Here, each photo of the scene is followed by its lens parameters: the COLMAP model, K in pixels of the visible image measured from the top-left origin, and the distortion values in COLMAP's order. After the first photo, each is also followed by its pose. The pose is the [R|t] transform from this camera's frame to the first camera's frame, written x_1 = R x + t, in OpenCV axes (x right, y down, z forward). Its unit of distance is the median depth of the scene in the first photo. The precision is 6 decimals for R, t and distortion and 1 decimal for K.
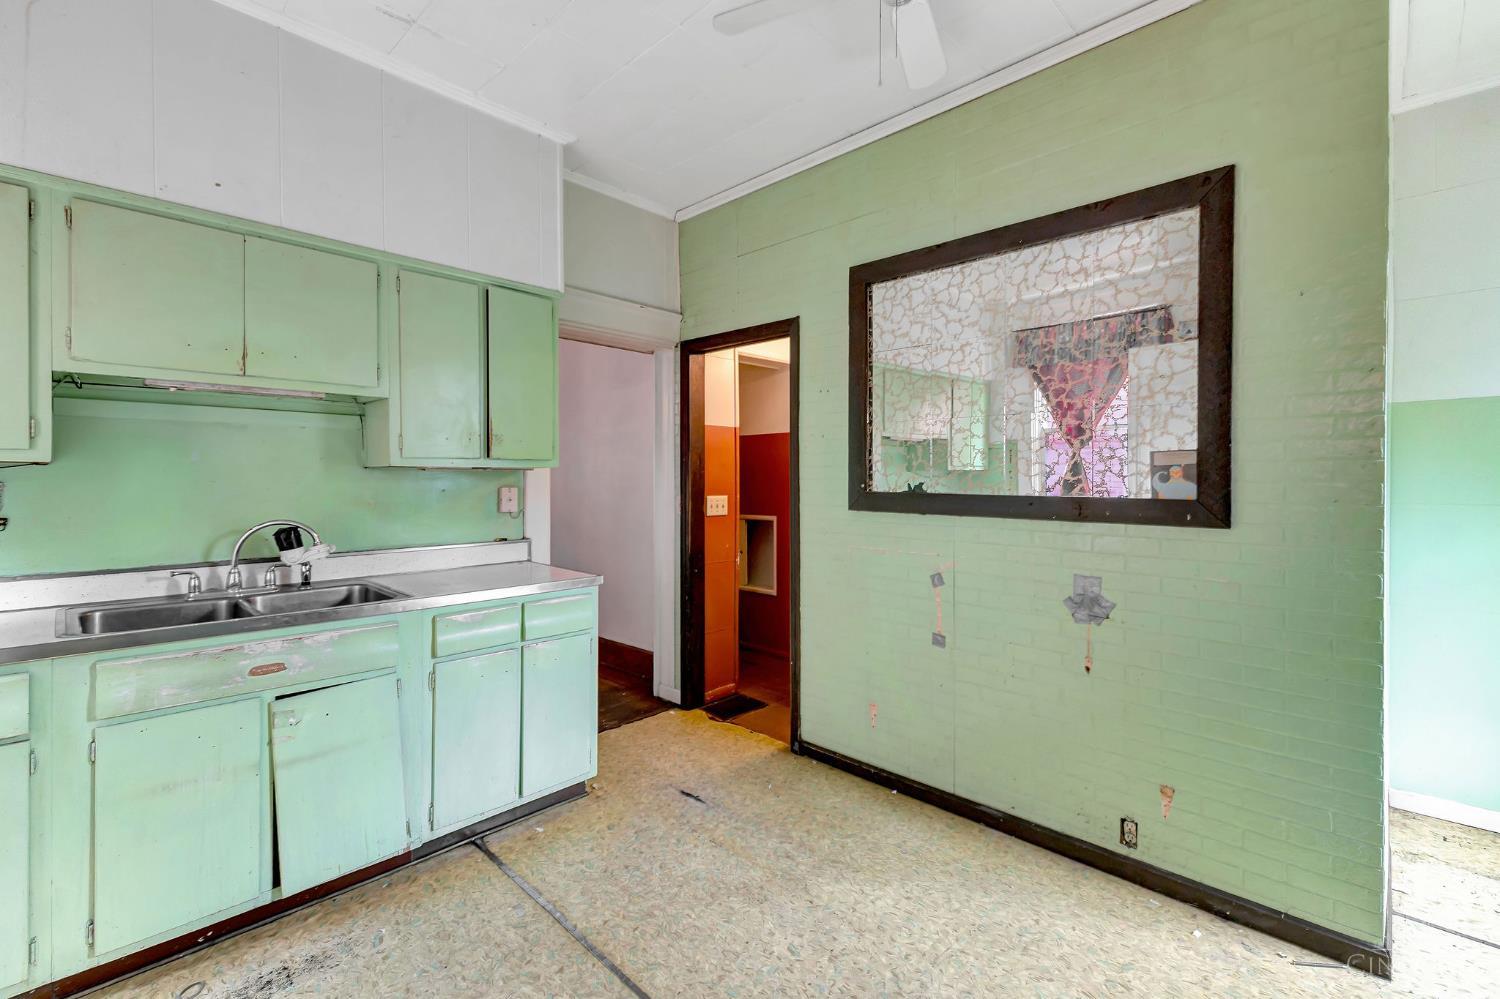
lens RADIAL K [[657.4, 0, 755.3], [0, 657.4, 483.5], [0, 0, 1]] dist [0.012907, -0.003193]
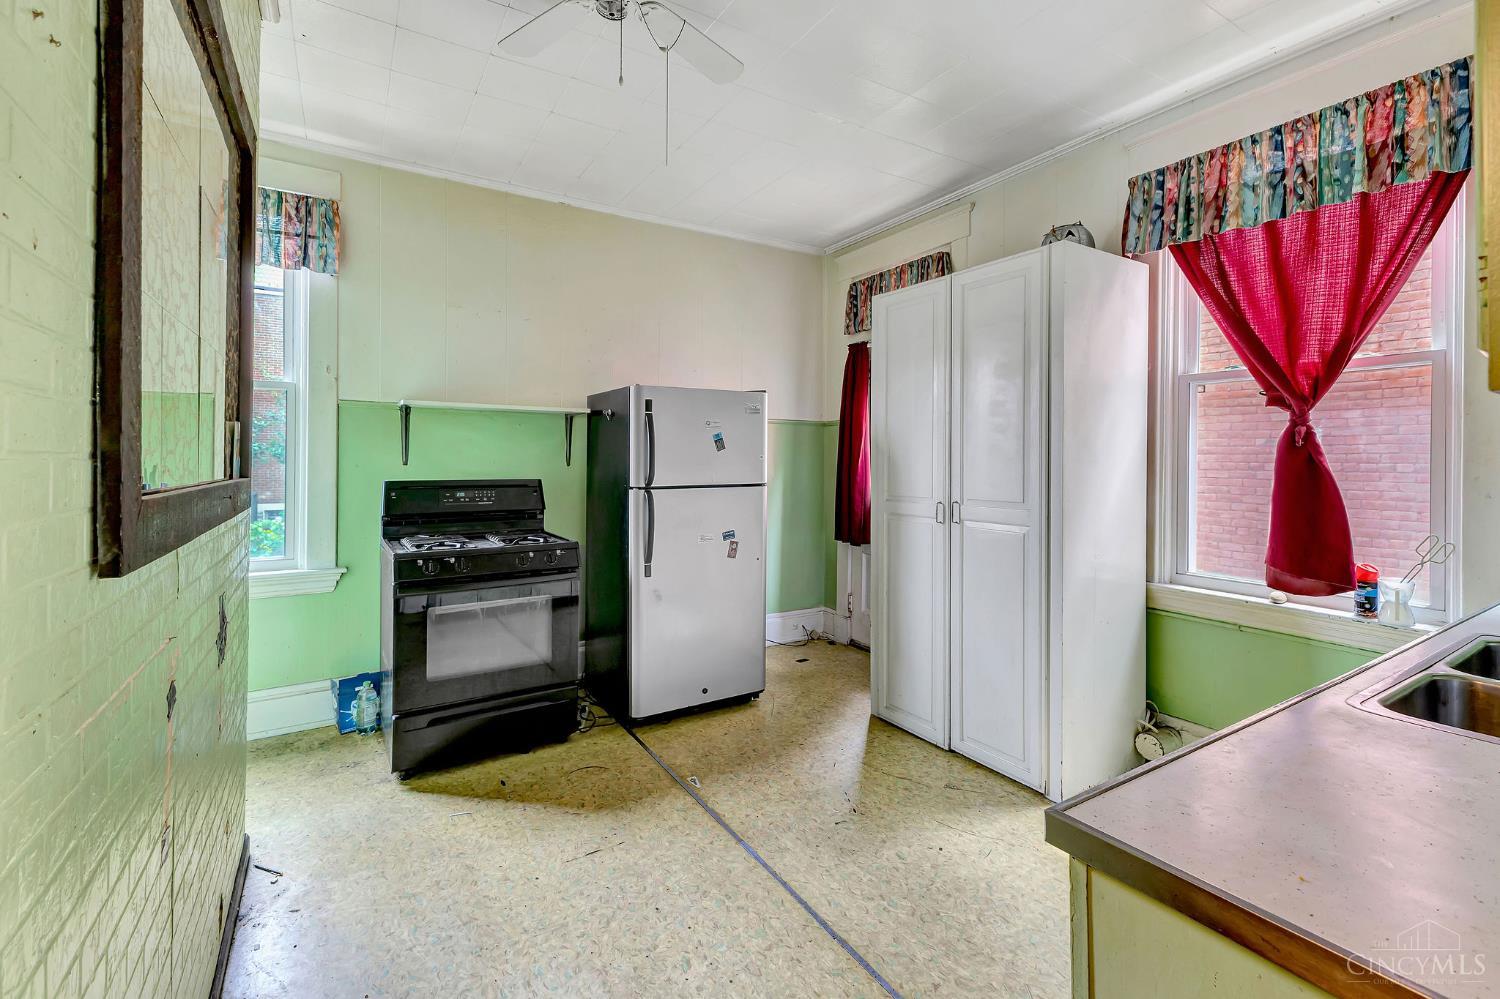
lens RADIAL K [[657.4, 0, 765.7], [0, 657.4, 462.1], [0, 0, 1]] dist [0.012907, -0.003193]
pose [[-0.975347, -0.005899, 0.220598, -0.181671], [-0.003396, 0.999925, 0.011725, -0.006696], [-0.220651, 0.010687, -0.975294, 1.350458]]
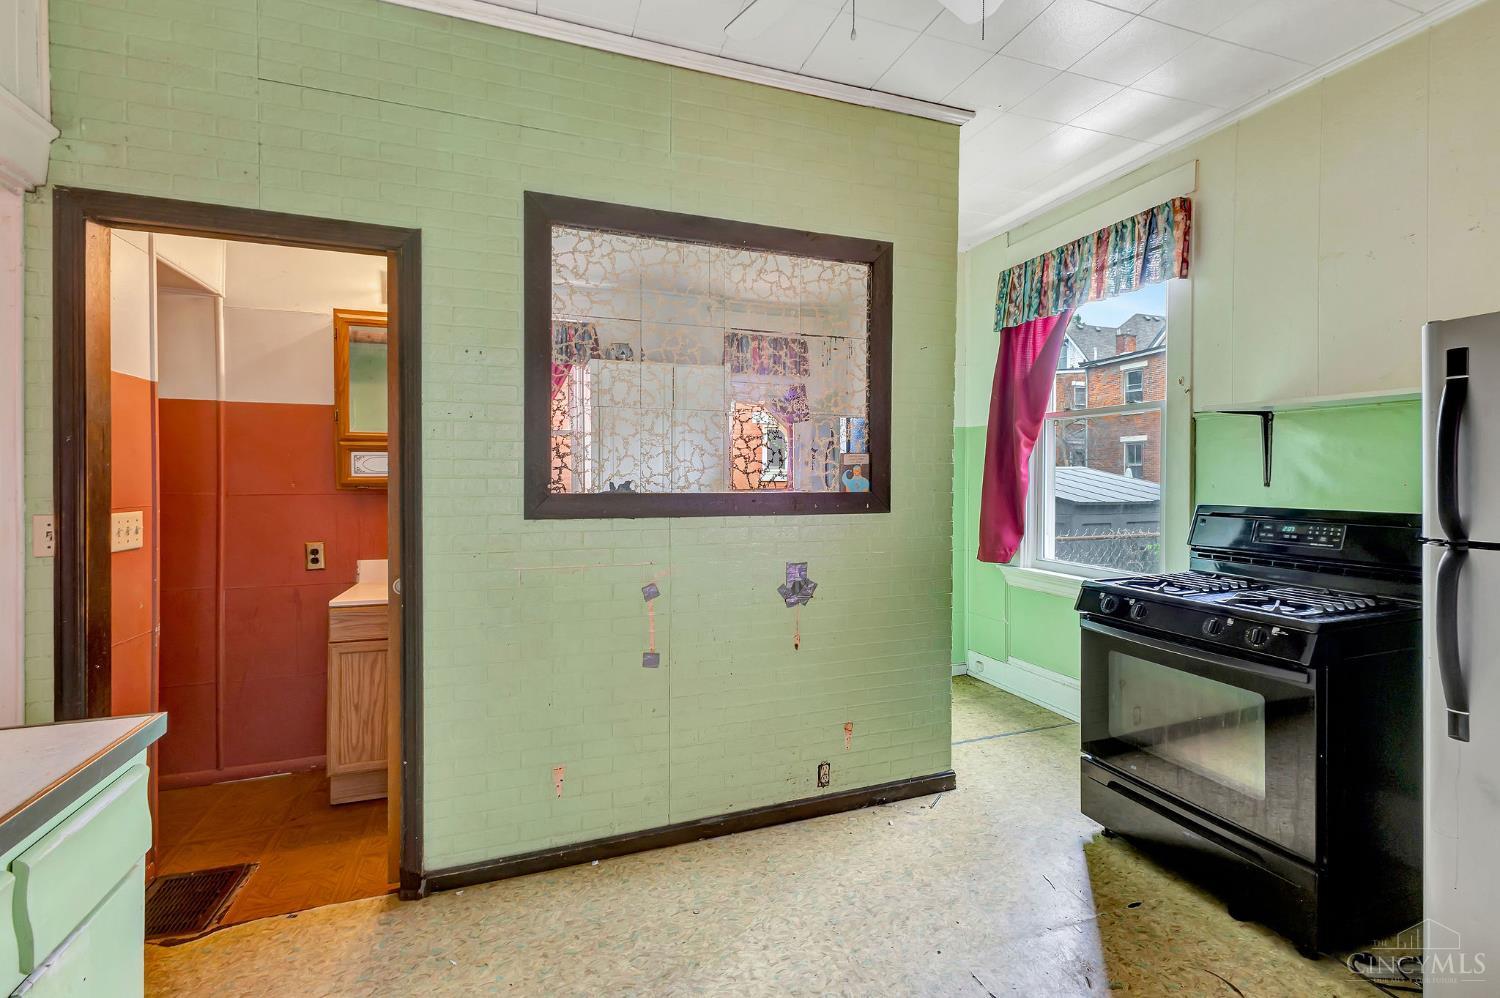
lens RADIAL K [[657.4, 0, 744.2], [0, 657.4, 480.0], [0, 0, 1]] dist [0.012907, -0.003193]
pose [[0.439412, -0.009552, 0.898235, -0.463915], [0.009969, 0.999934, 0.005757, -0.006579], [-0.898230, 0.006425, 0.439478, 0.508714]]
